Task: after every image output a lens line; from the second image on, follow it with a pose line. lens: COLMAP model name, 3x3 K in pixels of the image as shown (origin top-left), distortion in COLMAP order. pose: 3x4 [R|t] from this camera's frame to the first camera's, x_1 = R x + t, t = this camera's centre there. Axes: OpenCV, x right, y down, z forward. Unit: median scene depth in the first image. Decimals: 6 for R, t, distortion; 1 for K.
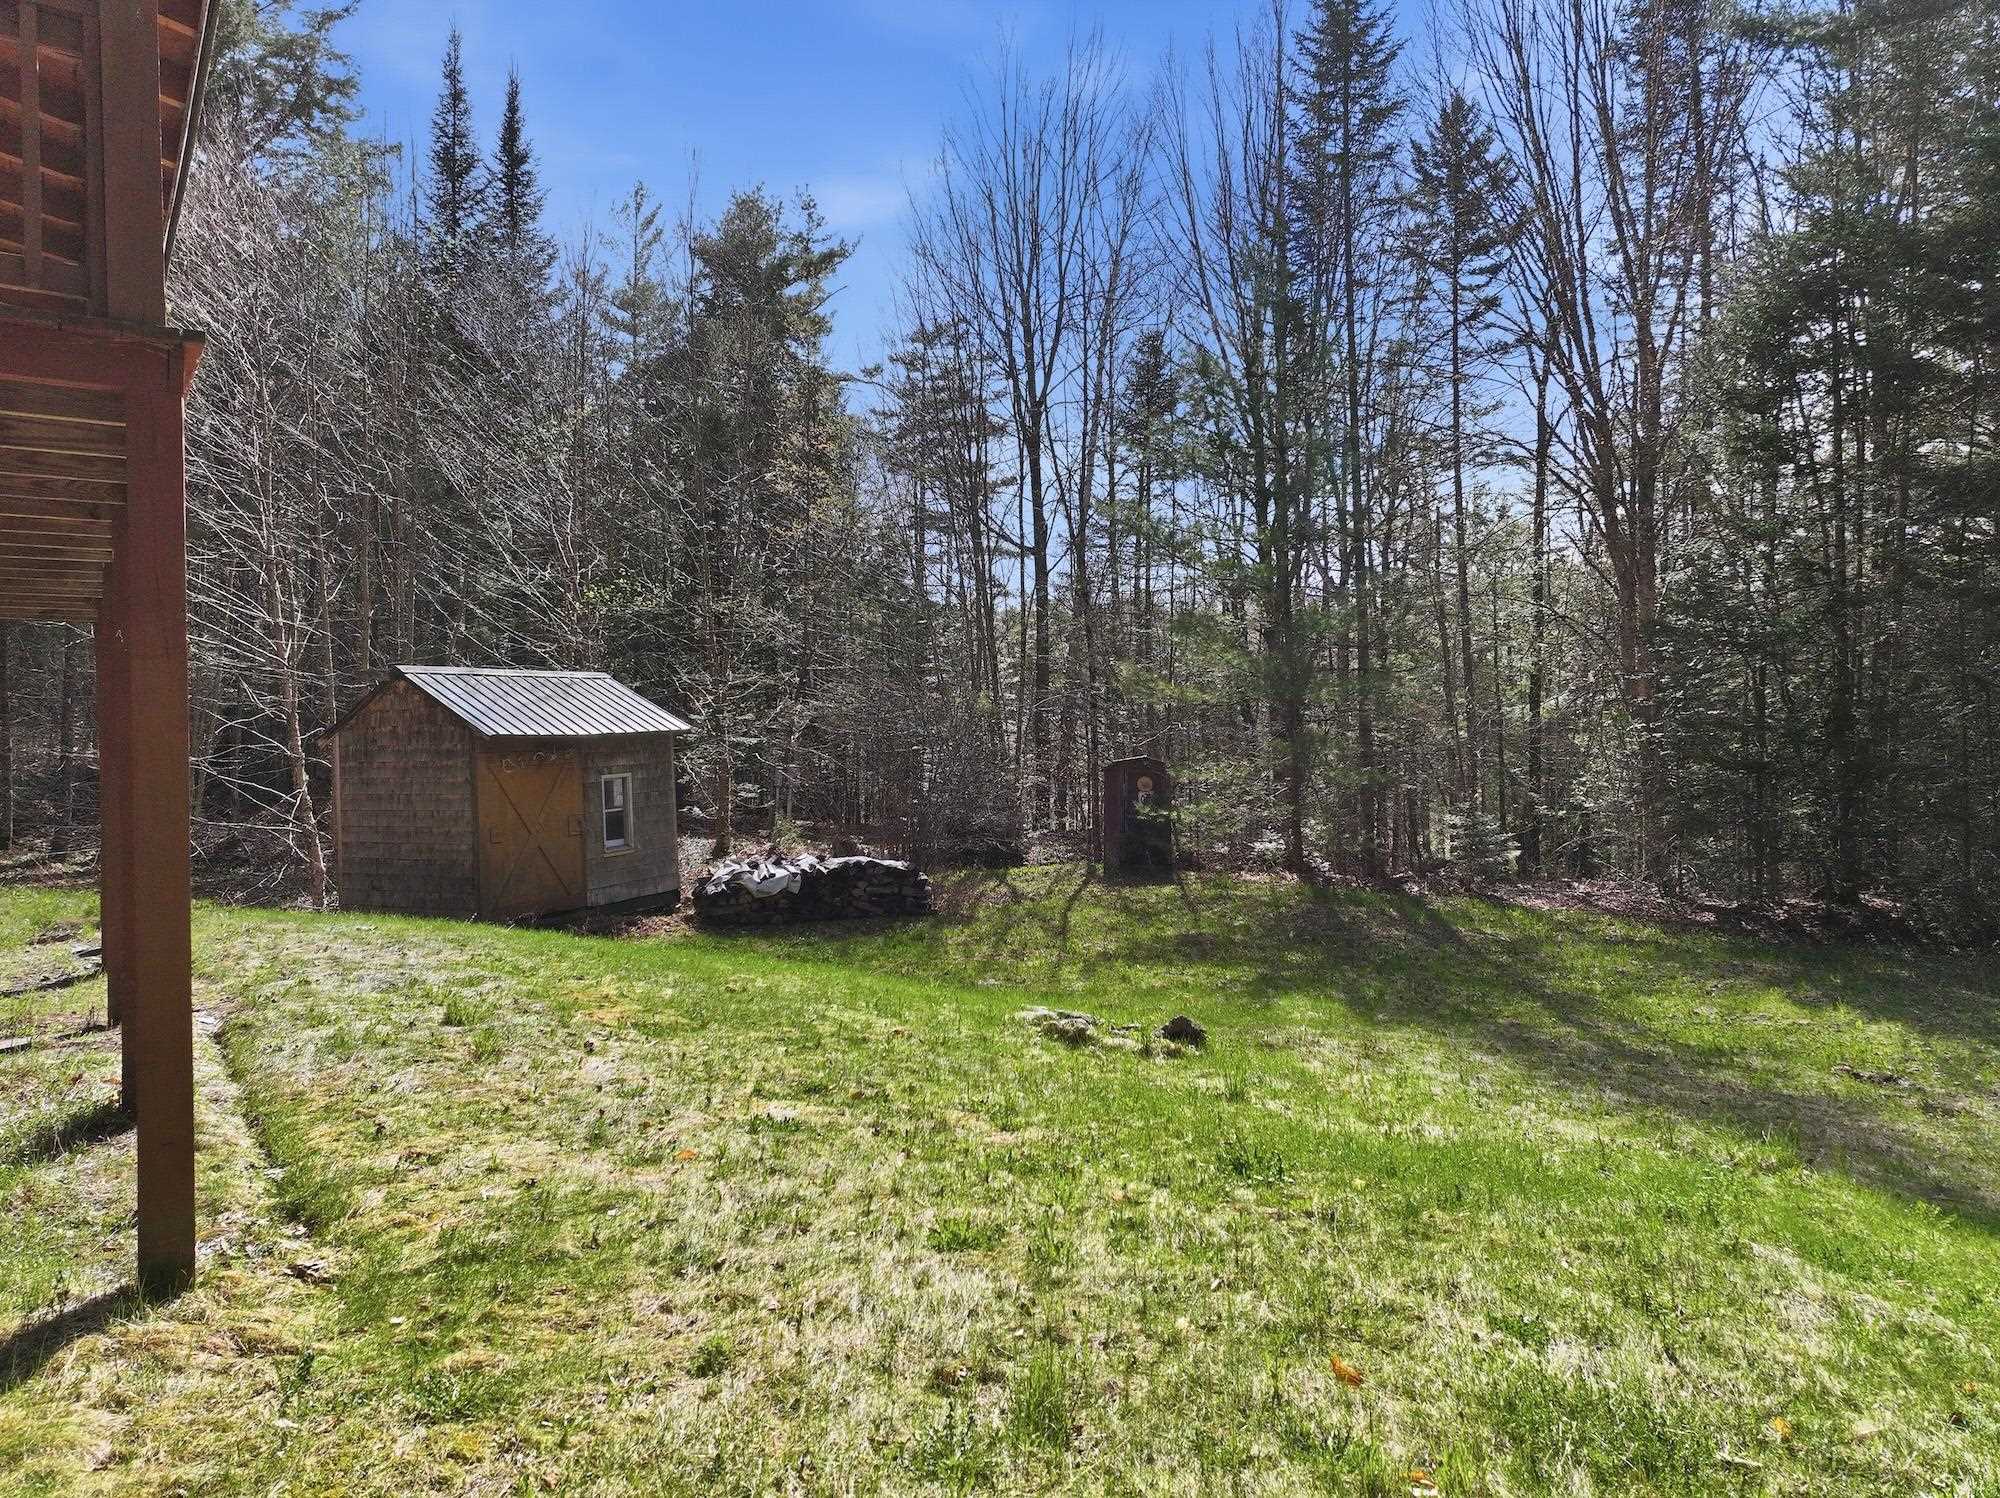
lens RADIAL K [[1415.4, 0, 992.1], [0, 1415.4, 744.5], [0, 0, 1]] dist [-0.005235, 0.019296]
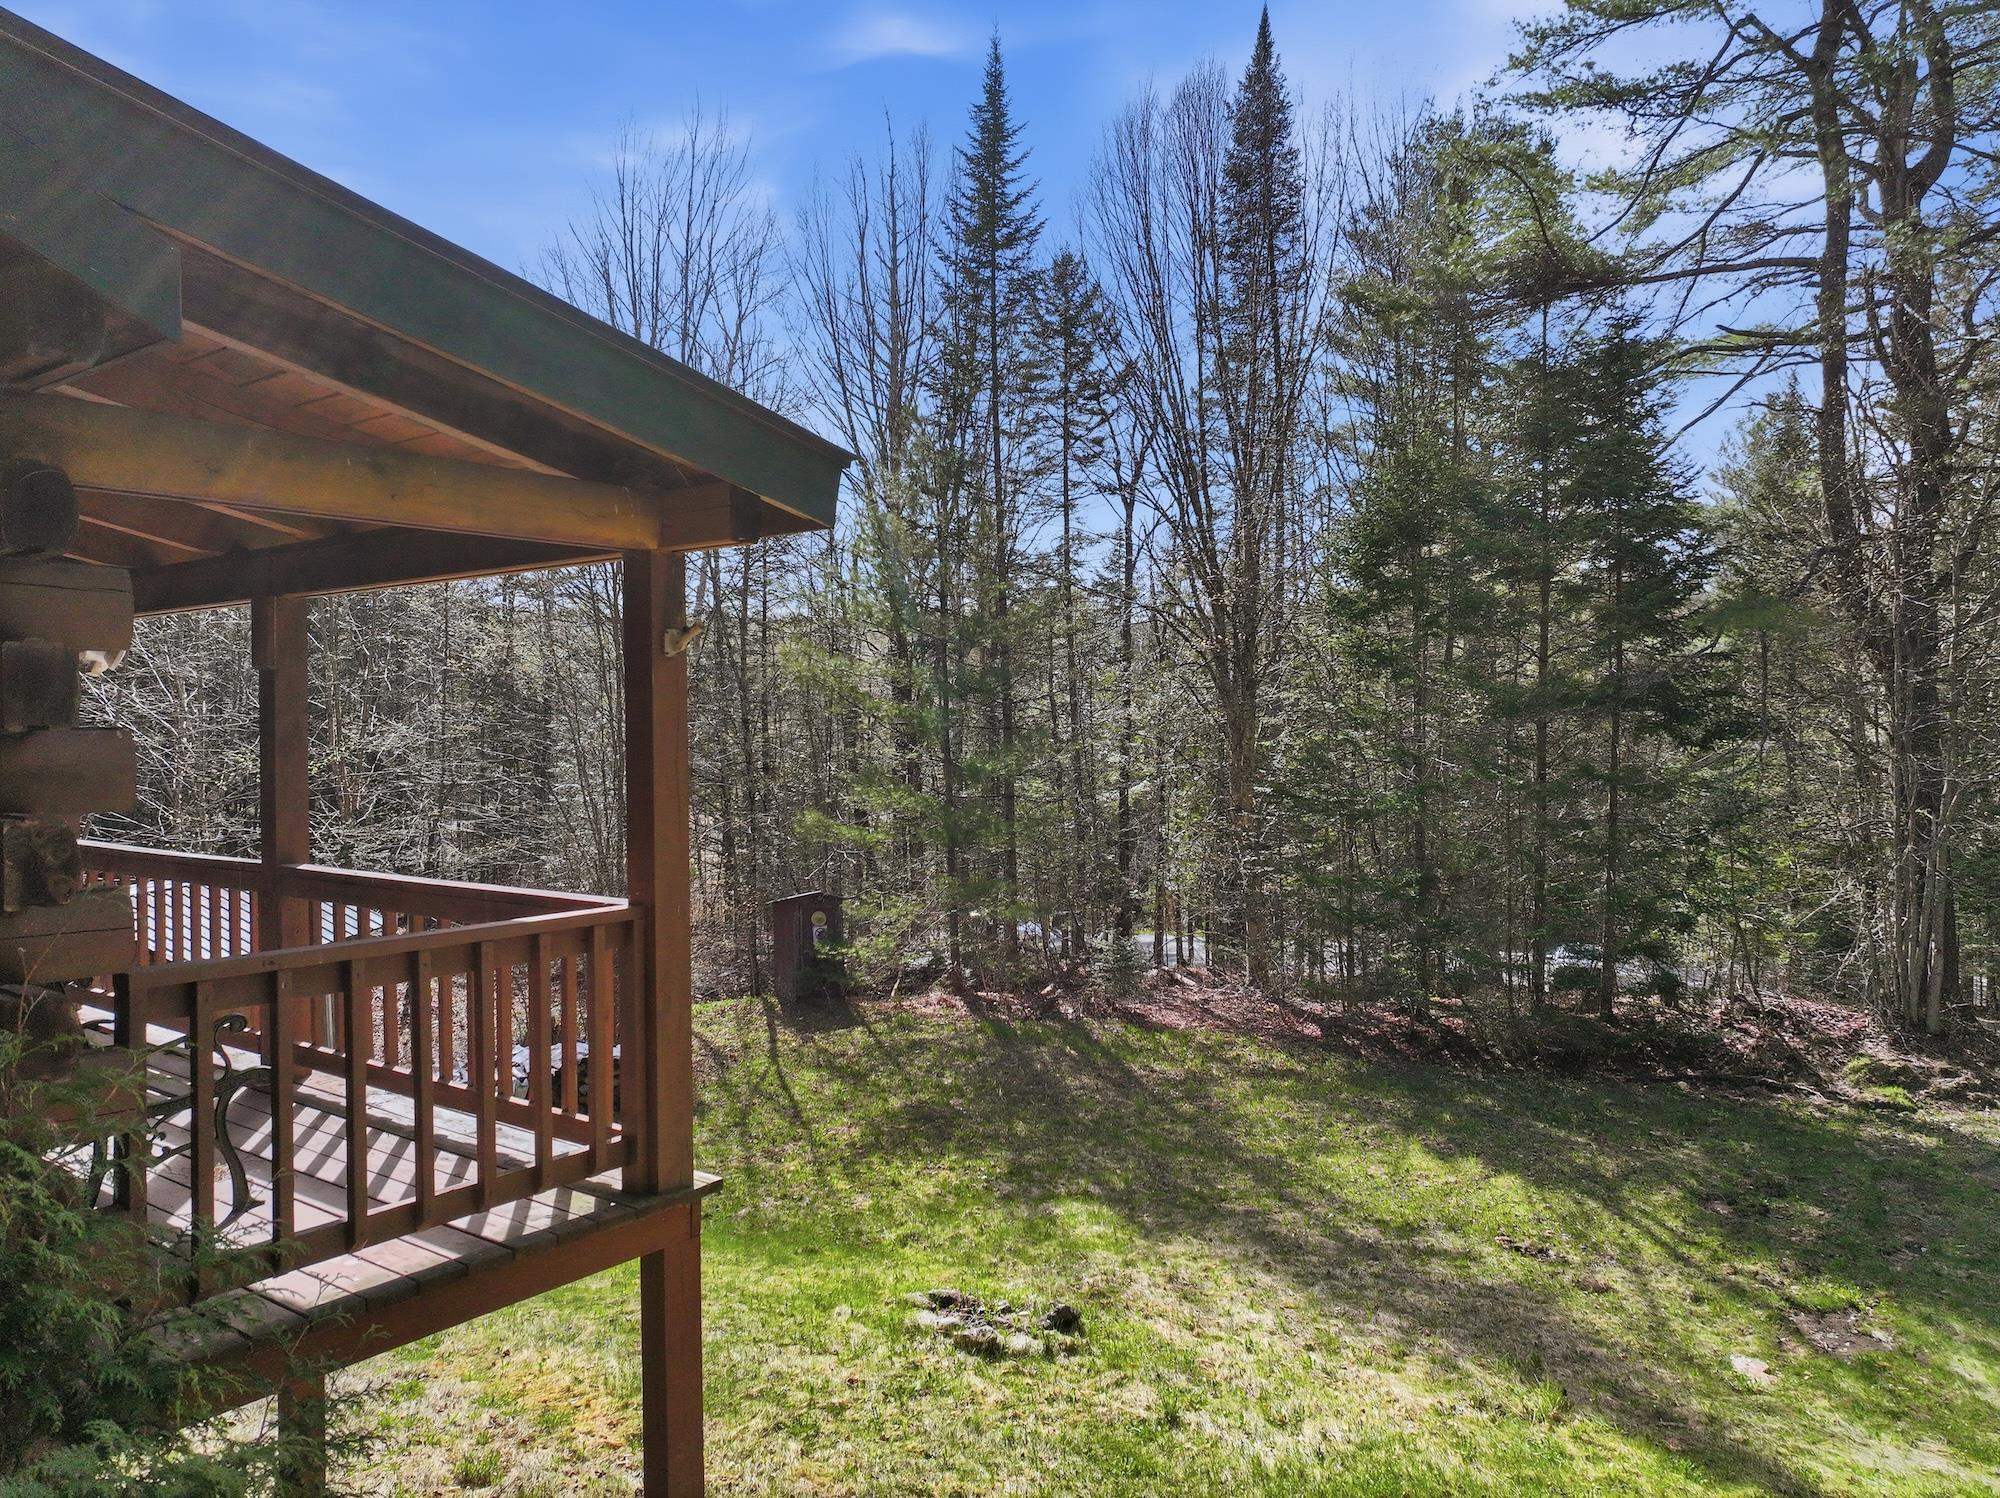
lens RADIAL K [[1415.4, 0, 1006.7], [0, 1415.4, 743.5], [0, 0, 1]] dist [-0.005235, 0.019296]
pose [[0.940825, -0.001917, 0.338888, -0.120534], [0.001914, 0.999998, 0.000342, -0.106484], [-0.338888, 0.000327, 0.940827, -0.017438]]
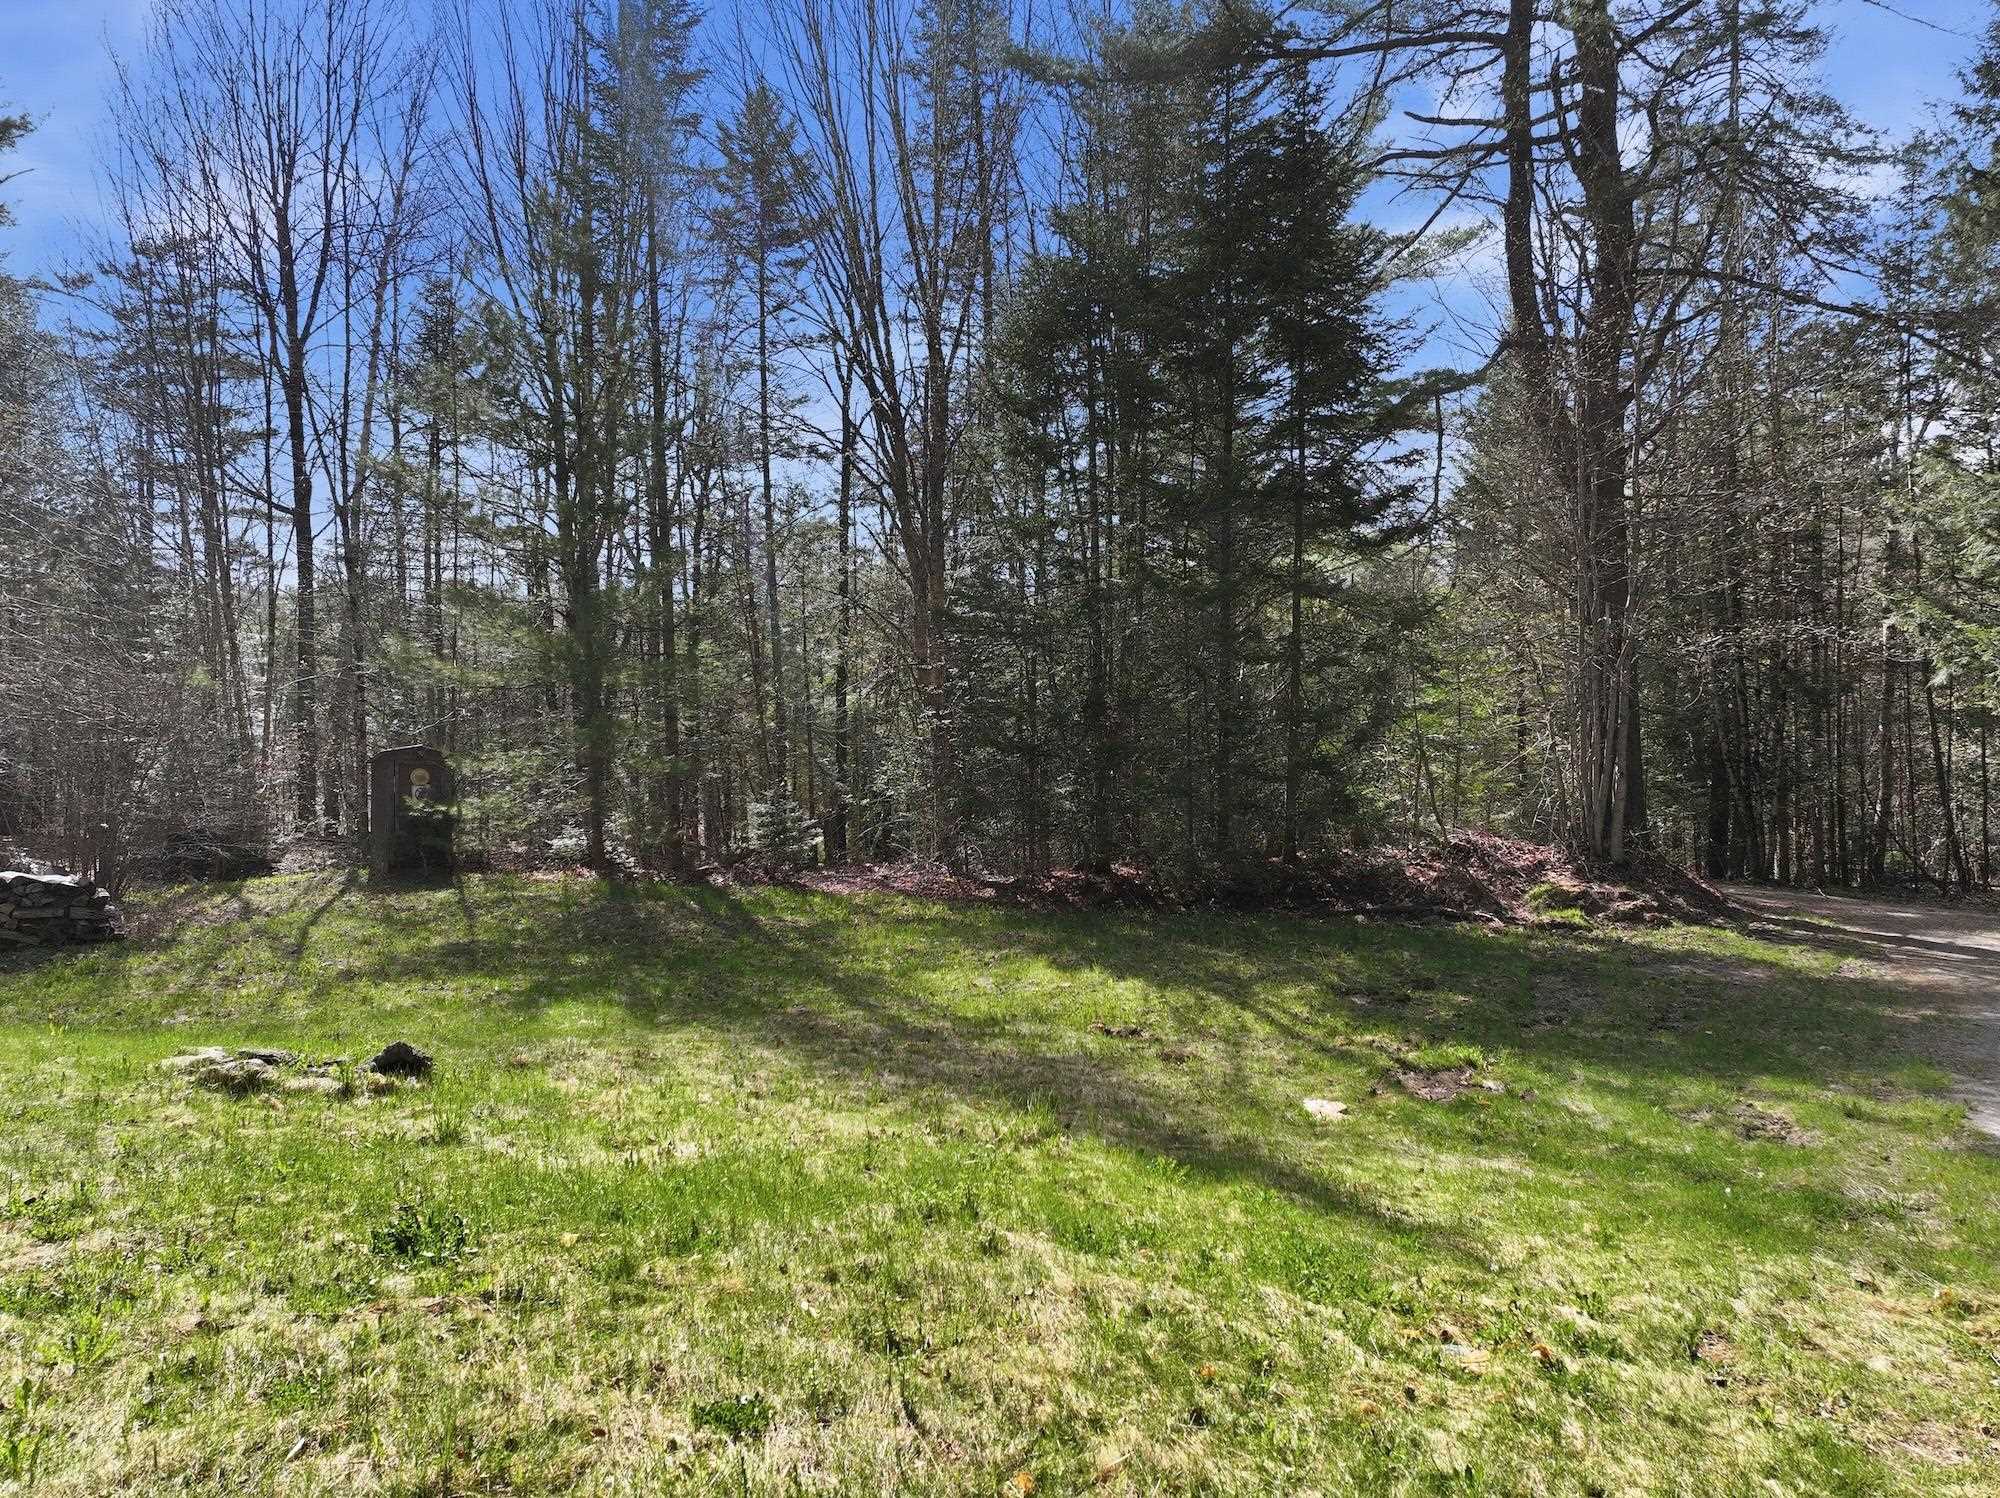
lens RADIAL K [[1415.4, 0, 1017.5], [0, 1415.4, 749.7], [0, 0, 1]] dist [-0.005235, 0.019296]
pose [[0.885515, -0.005430, 0.464579, 0.030179], [0.003676, 0.999982, 0.004681, 0.008966], [-0.464596, -0.002438, 0.885519, 0.048020]]
